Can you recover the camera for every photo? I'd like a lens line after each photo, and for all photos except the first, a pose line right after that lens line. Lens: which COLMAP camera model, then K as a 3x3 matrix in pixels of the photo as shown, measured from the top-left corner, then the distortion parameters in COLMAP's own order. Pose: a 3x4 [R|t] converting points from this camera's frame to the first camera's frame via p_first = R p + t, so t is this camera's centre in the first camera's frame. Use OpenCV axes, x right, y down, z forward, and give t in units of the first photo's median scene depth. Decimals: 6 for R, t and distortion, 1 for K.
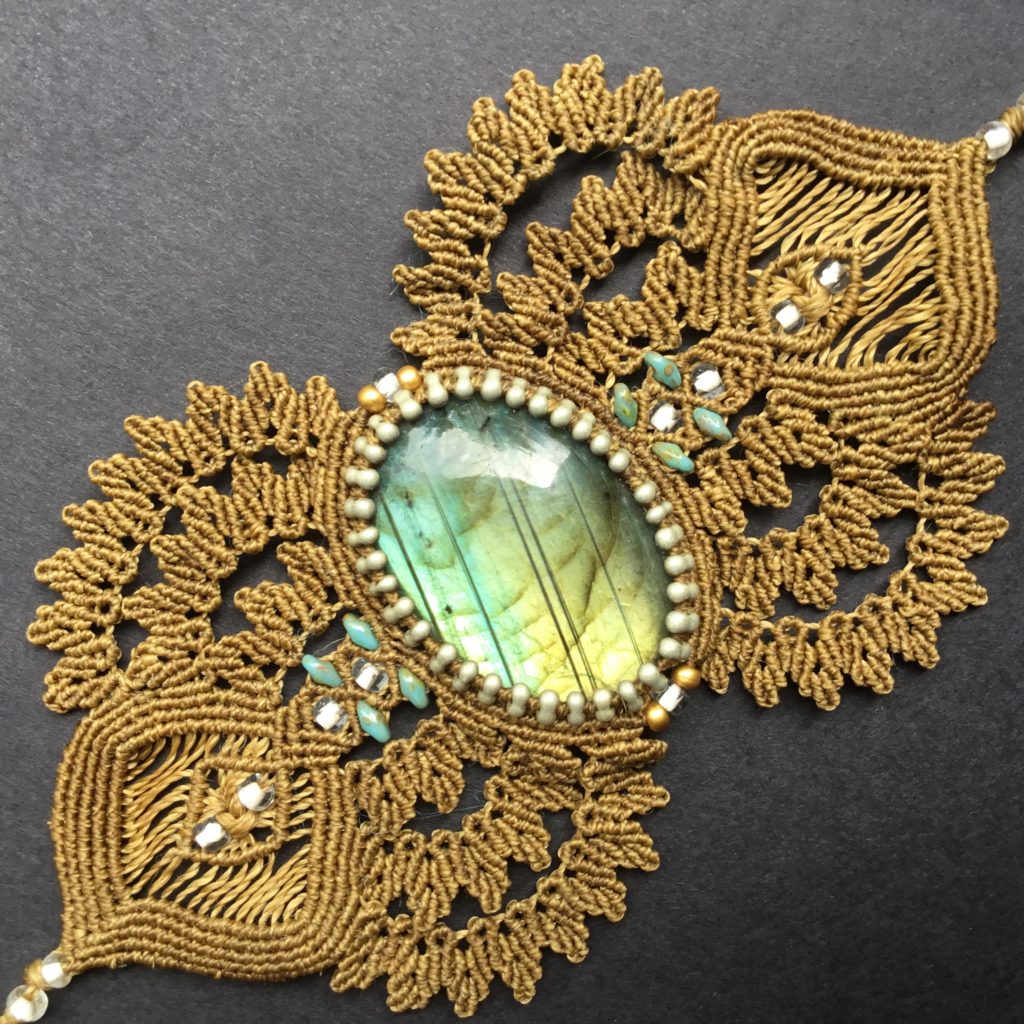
lens RADIAL K [[1318.2, 0, 502.1], [0, 1318.2, 510.6], [0, 0, 1]] dist [0.177605, -0.591888]
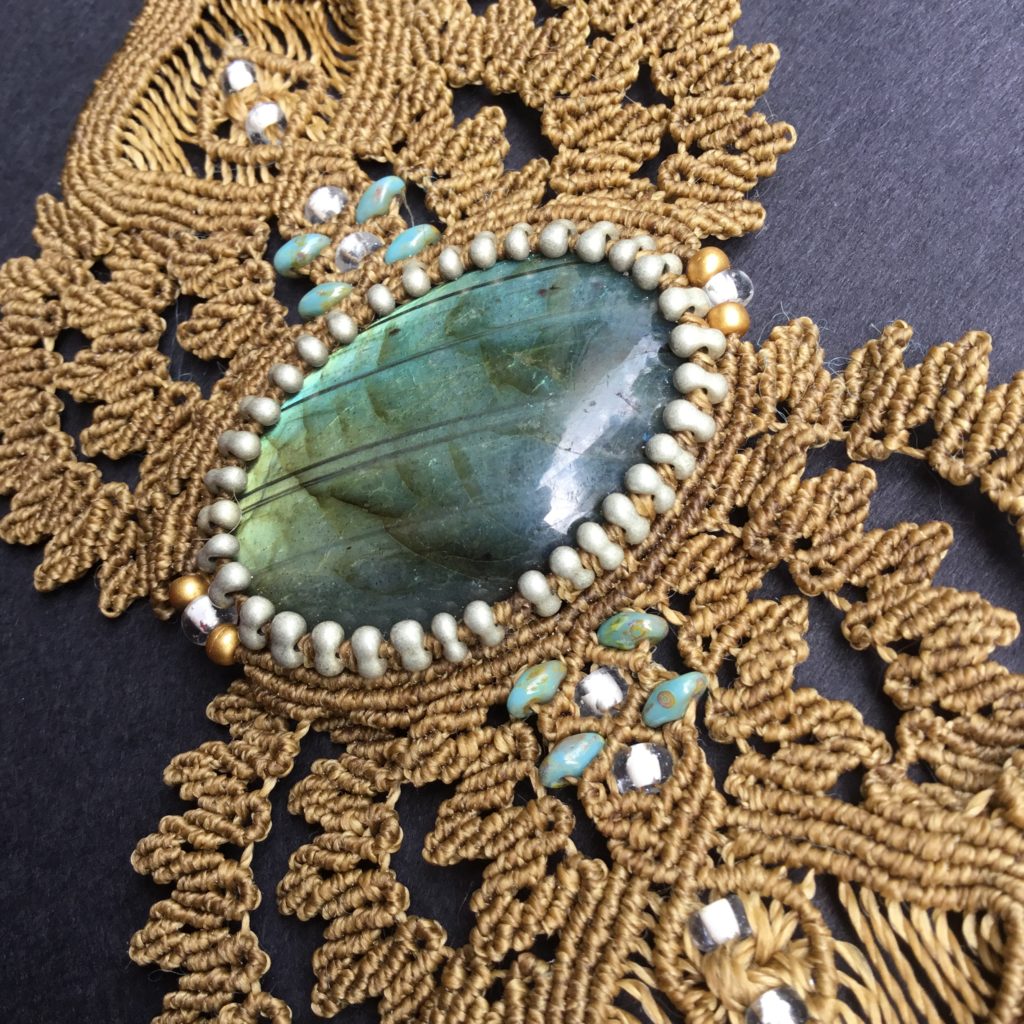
lens RADIAL K [[1318.2, 0, 502.1], [0, 1318.2, 510.6], [0, 0, 1]] dist [0.177605, -0.591888]
pose [[-0.235223, 0.926023, -0.295213, 0.242105], [-0.932808, -0.129767, 0.336200, -0.228341], [0.273020, 0.354459, 0.894326, 0.393811]]
